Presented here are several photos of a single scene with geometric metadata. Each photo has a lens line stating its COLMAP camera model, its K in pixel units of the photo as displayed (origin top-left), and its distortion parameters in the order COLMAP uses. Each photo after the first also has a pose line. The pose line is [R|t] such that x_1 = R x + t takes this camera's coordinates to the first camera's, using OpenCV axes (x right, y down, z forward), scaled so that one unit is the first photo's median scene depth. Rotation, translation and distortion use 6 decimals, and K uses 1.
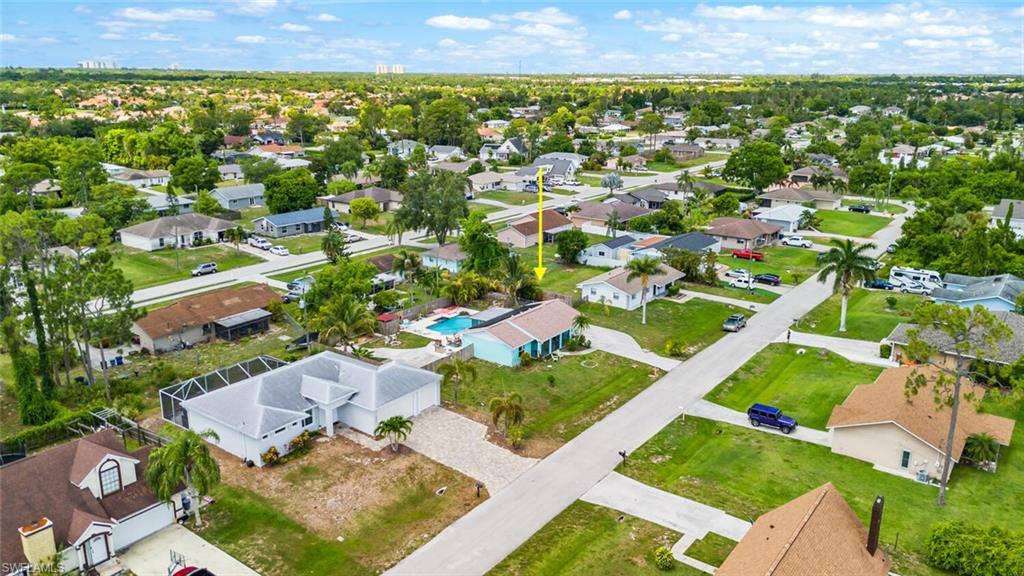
lens RADIAL K [[766.4, 0, 512.0], [0, 766.4, 288.0], [0, 0, 1]] dist [0.030476, -0.001948]
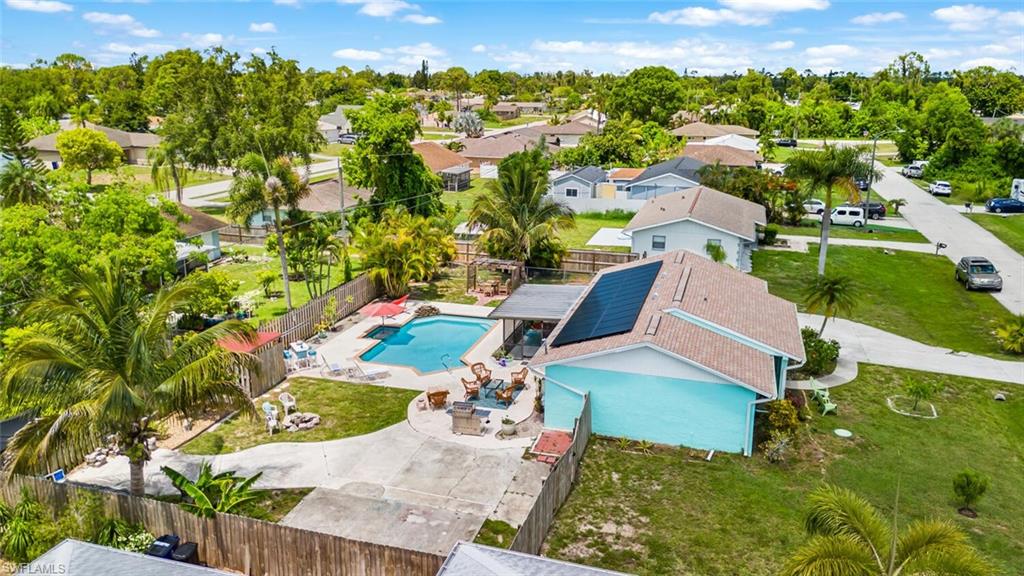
lens RADIAL K [[762.6, 0, 512.0], [0, 762.6, 288.0], [0, 0, 1]] dist [0.035512, -0.002393]
pose [[0.941437, -0.090204, 0.324899, -0.173938], [0.092043, 0.995707, 0.009738, 0.024636], [-0.324382, 0.020737, 0.945699, 0.707915]]
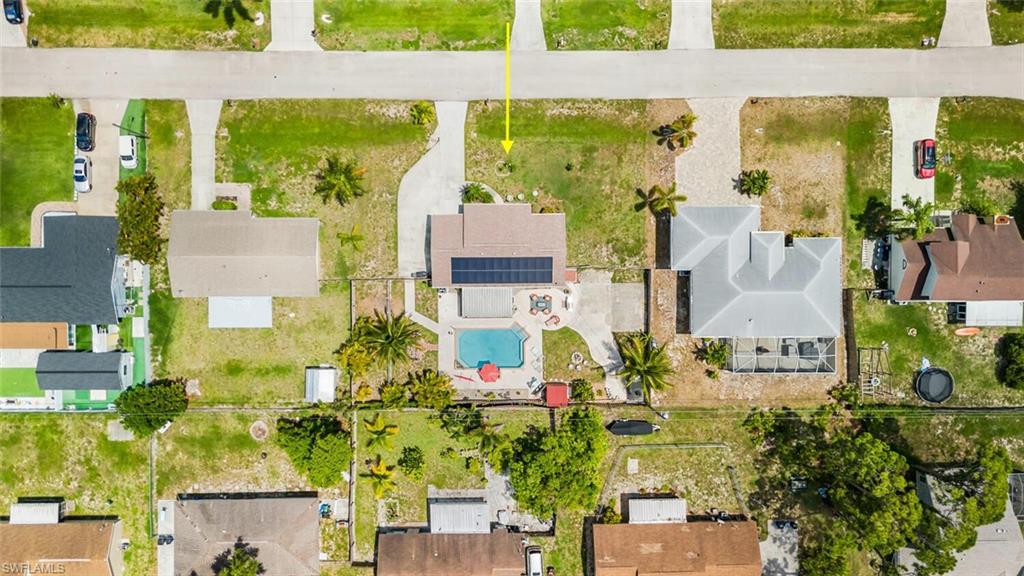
lens RADIAL K [[762.6, 0, 512.0], [0, 762.6, 288.0], [0, 0, 1]] dist [0.035512, -0.002393]
pose [[-0.596841, -0.802167, -0.017554, -0.016744], [0.203962, -0.172842, 0.963600, -0.885522], [-0.776002, 0.571536, 0.266771, 0.787459]]
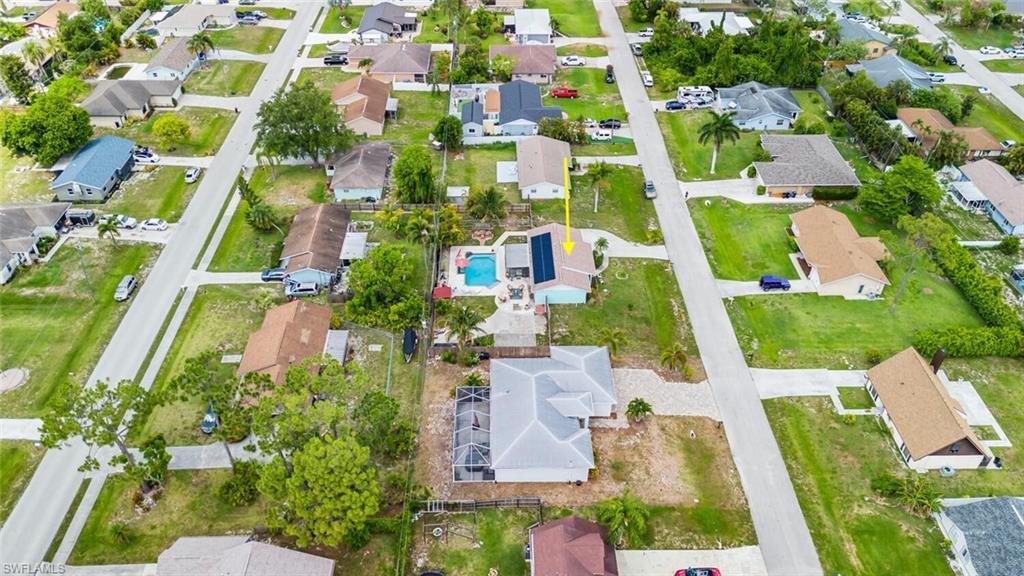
lens RADIAL K [[762.6, 0, 512.0], [0, 762.6, 288.0], [0, 0, 1]] dist [0.035512, -0.002393]
pose [[0.791593, -0.384587, 0.474841, -0.656630], [0.164331, 0.882450, 0.440770, -0.473626], [-0.588537, -0.270879, 0.761740, 0.109290]]
